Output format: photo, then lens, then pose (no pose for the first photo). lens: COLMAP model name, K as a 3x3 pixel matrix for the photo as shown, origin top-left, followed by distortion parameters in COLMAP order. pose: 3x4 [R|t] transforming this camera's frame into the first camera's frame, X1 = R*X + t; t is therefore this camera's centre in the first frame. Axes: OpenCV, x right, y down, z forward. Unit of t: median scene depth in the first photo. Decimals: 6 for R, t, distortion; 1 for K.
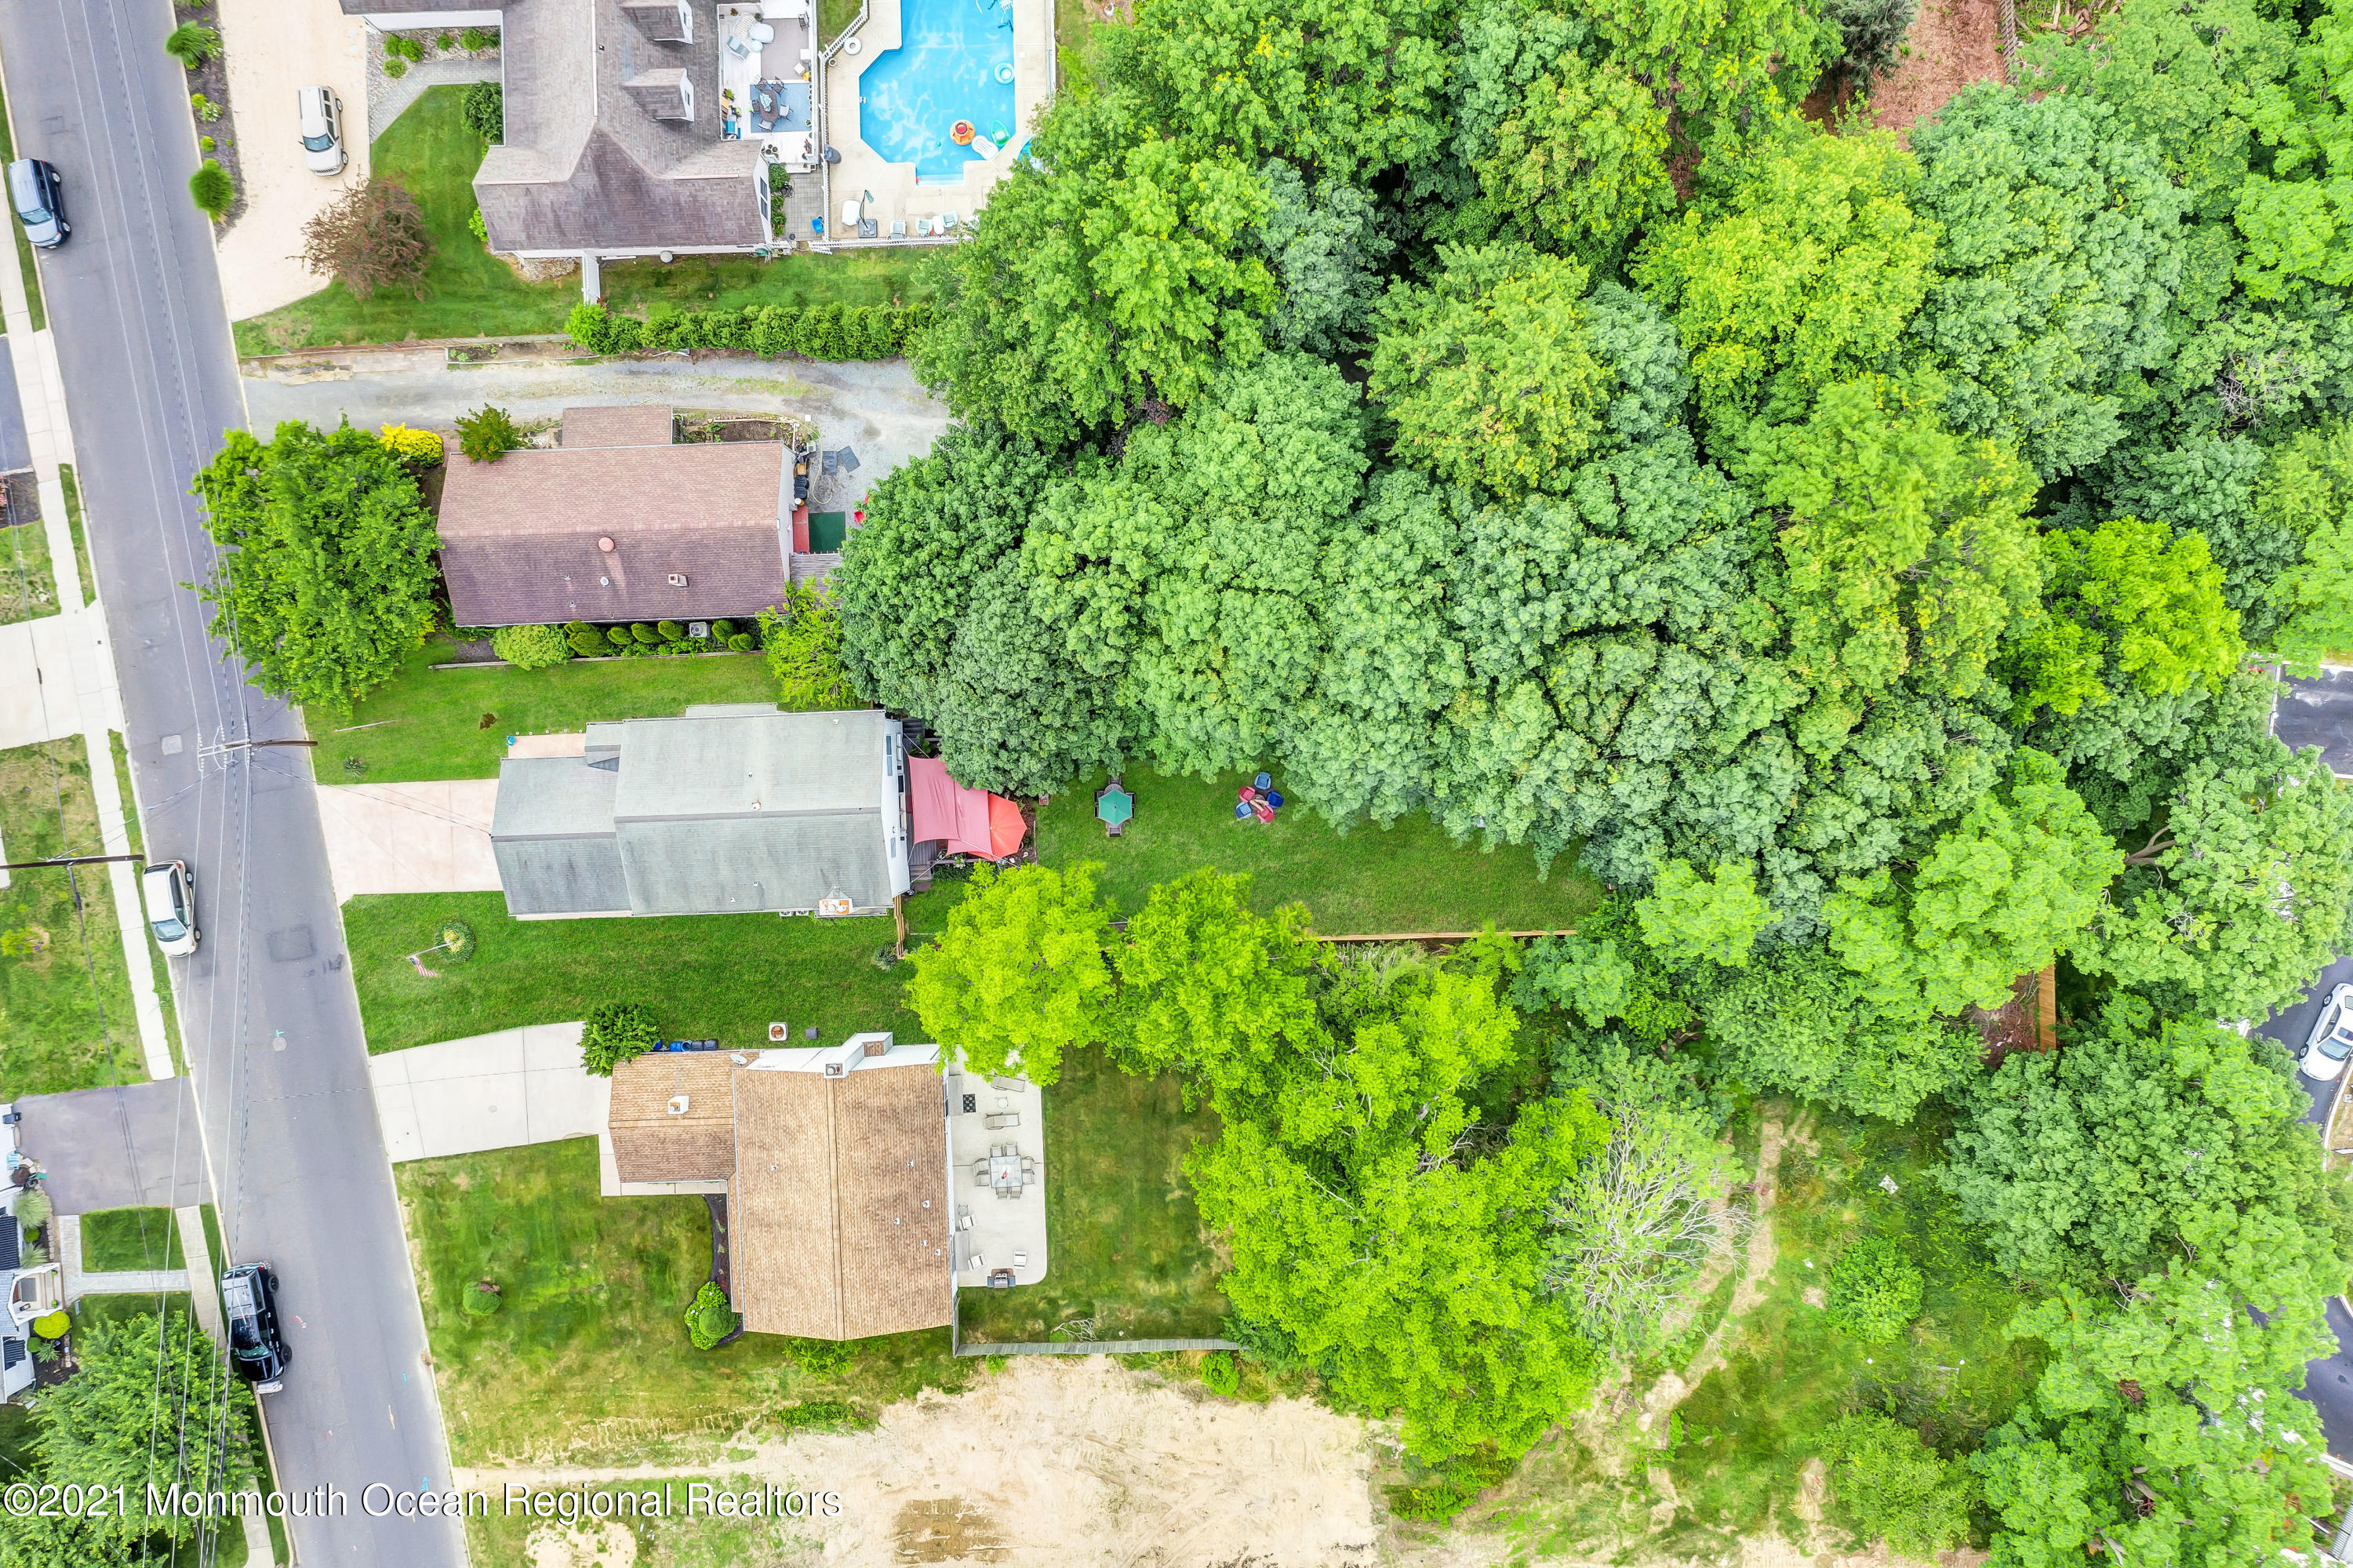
lens RADIAL K [[1871.5, 0, 1176.5], [0, 1871.5, 784.0], [0, 0, 1]] dist [-0.035662, 0.001153]
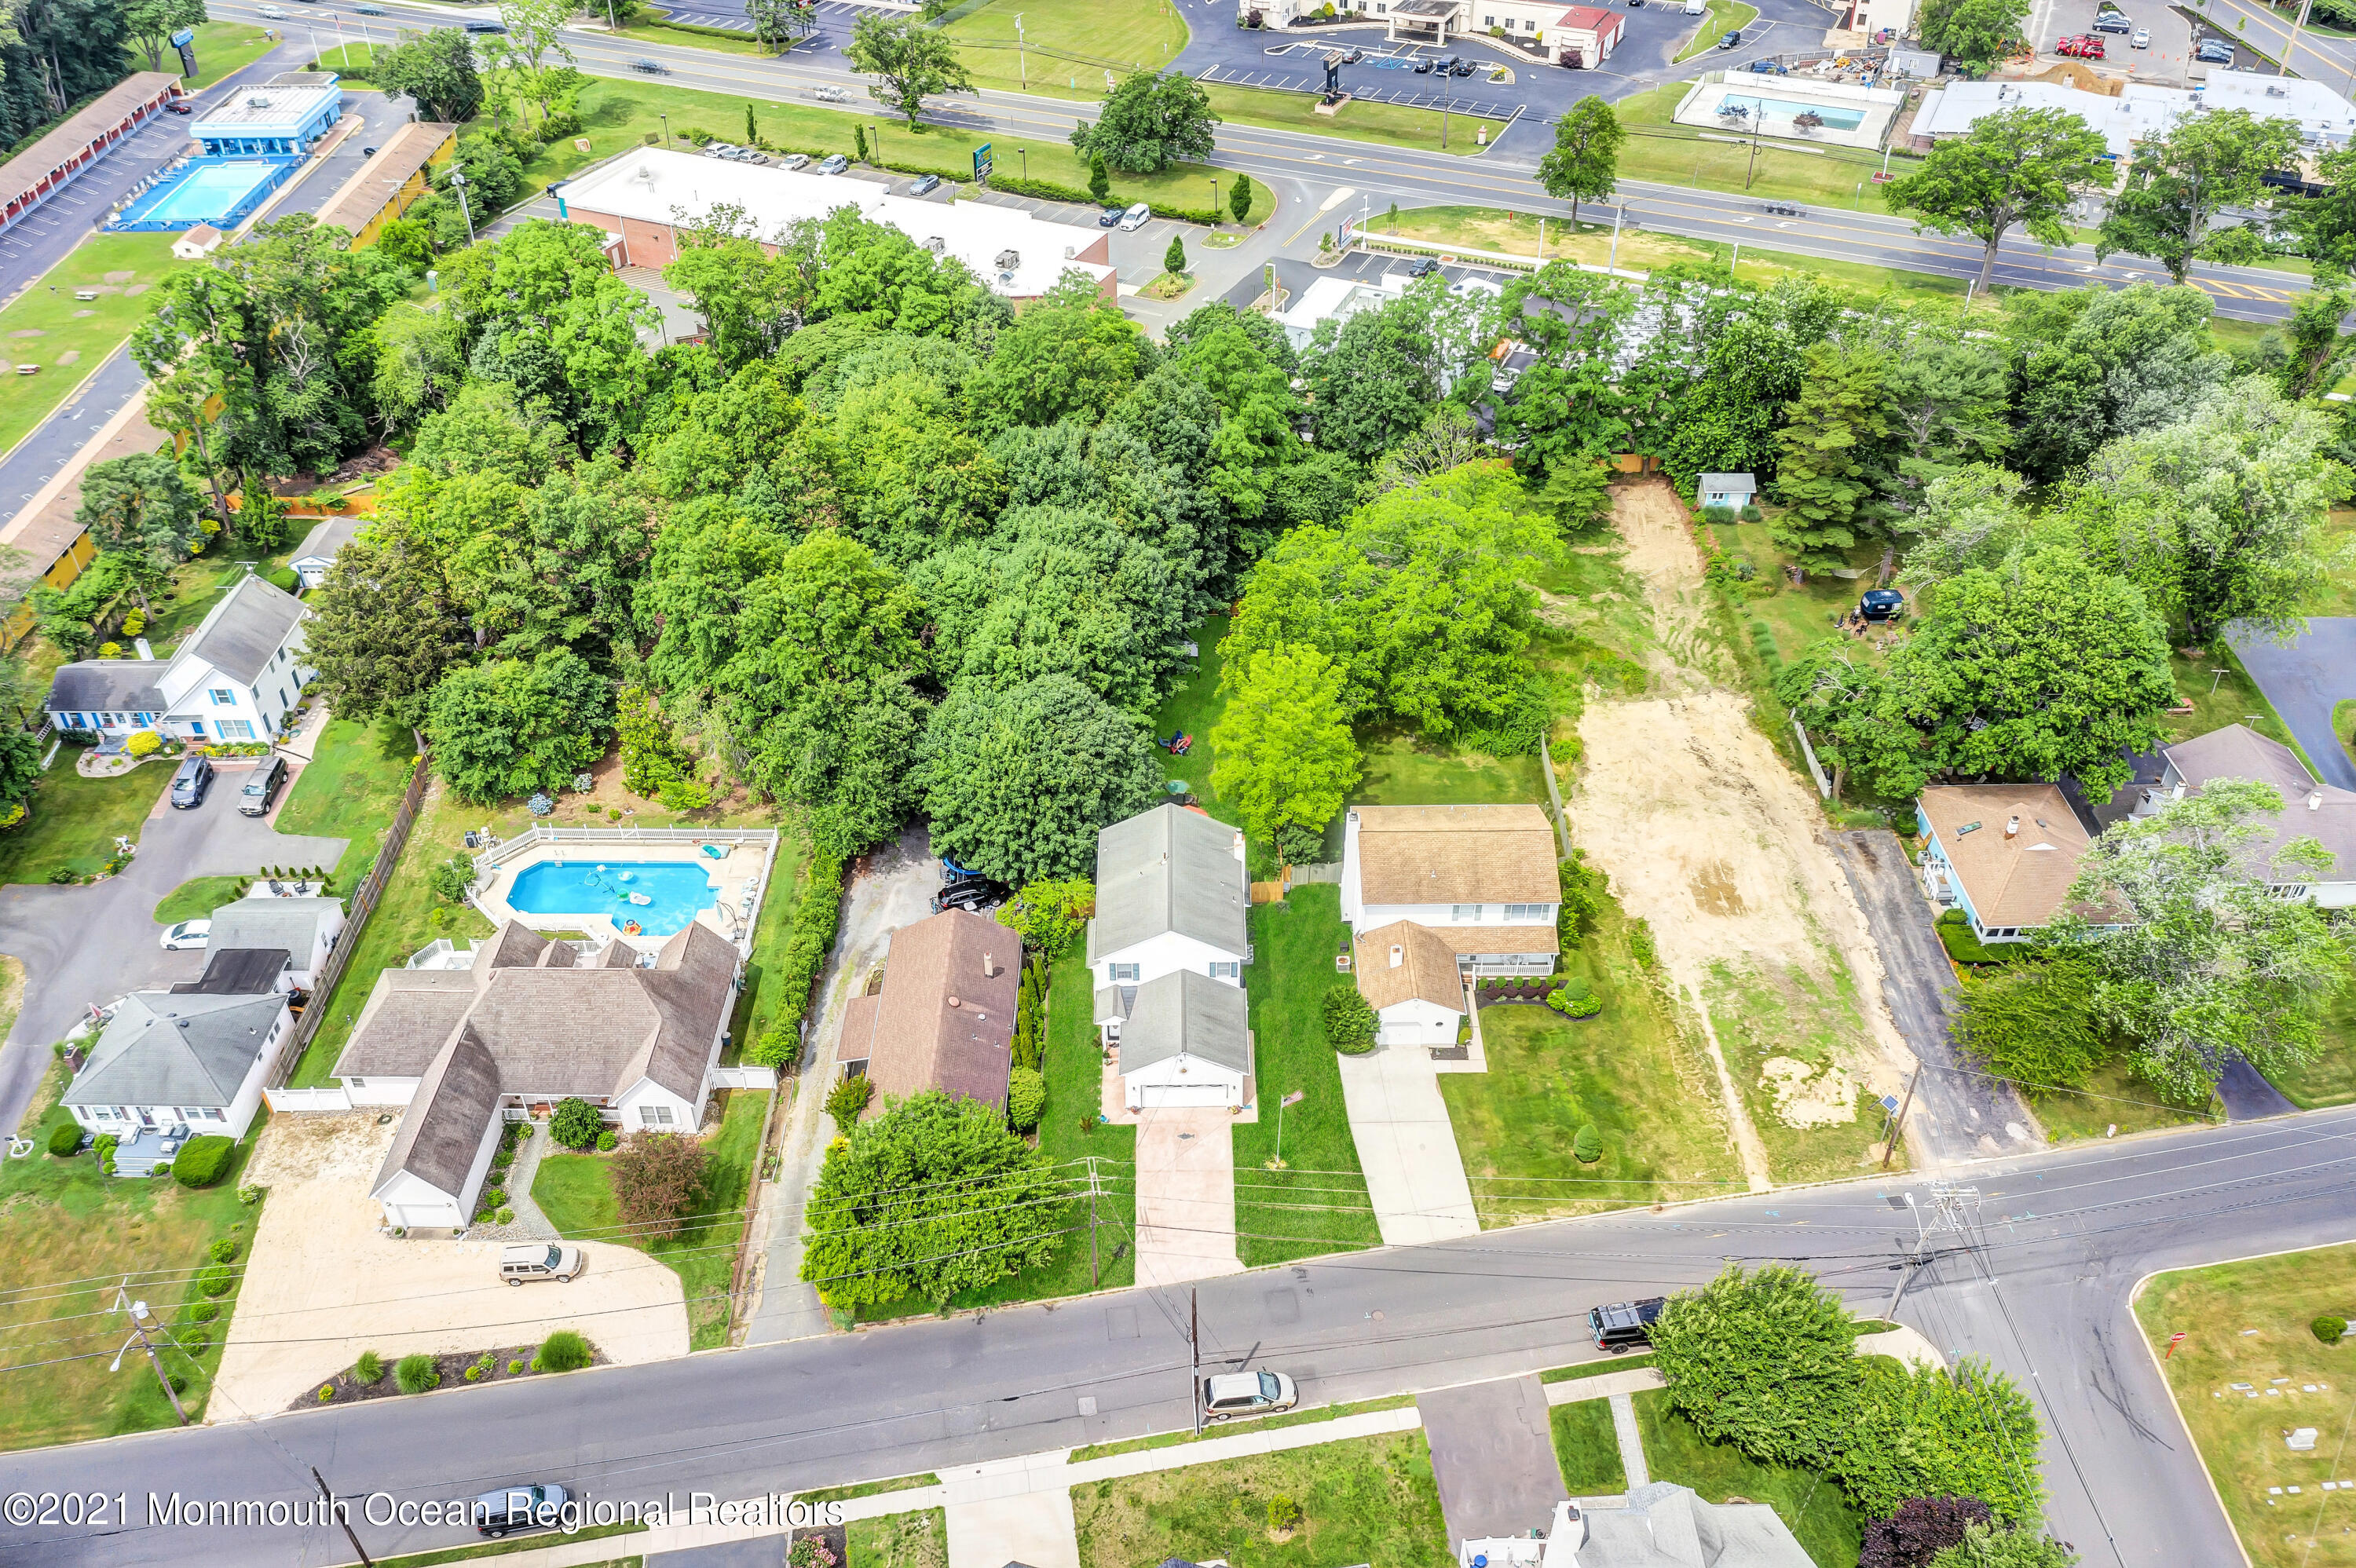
lens RADIAL K [[1873.6, 0, 1178.0], [0, 1873.6, 784.0], [0, 0, 1]] dist [-0.035662, 0.001153]
pose [[0.032105, -0.602492, 0.797479, -1.159931], [0.998944, -0.006884, -0.045417, 0.077676], [0.032853, 0.798095, 0.601635, 0.118305]]
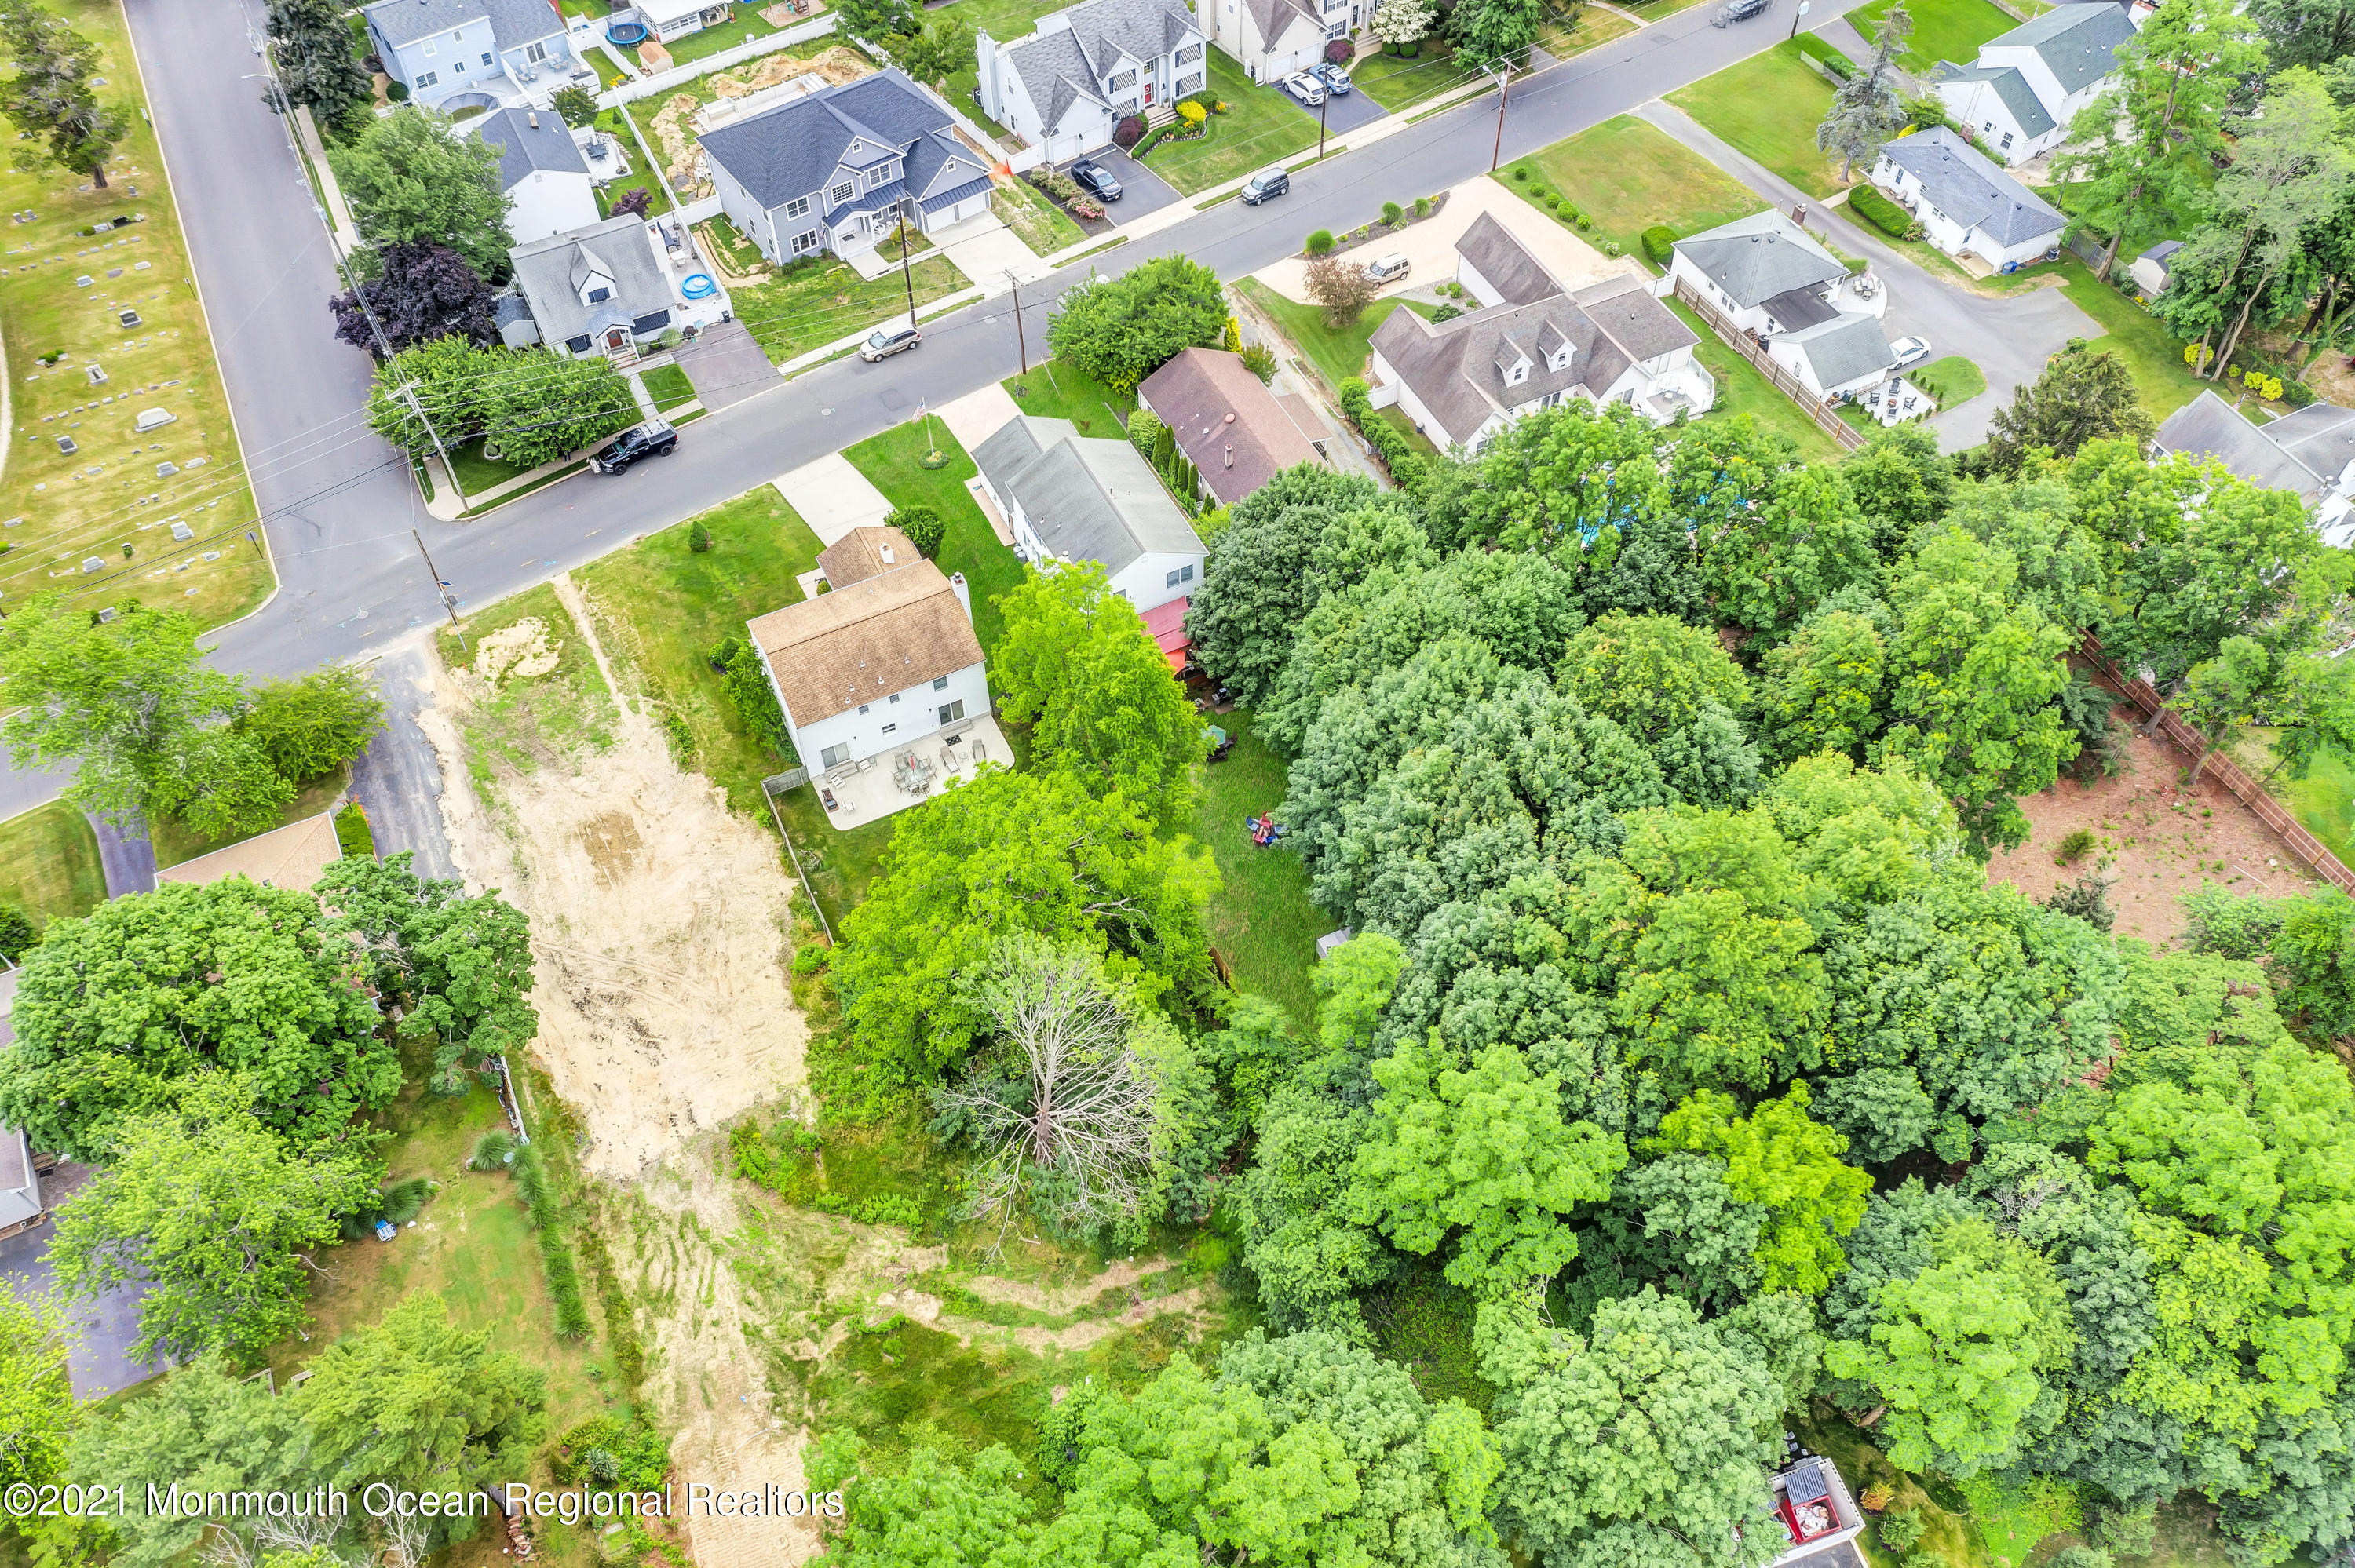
lens RADIAL K [[1872.8, 0, 1177.5], [0, 1872.8, 784.0], [0, 0, 1]] dist [-0.035662, 0.001153]
pose [[0.410458, 0.722162, -0.556783, 0.683028], [-0.911792, 0.316546, -0.261601, 0.372274], [-0.012671, 0.615046, 0.788390, 0.002359]]
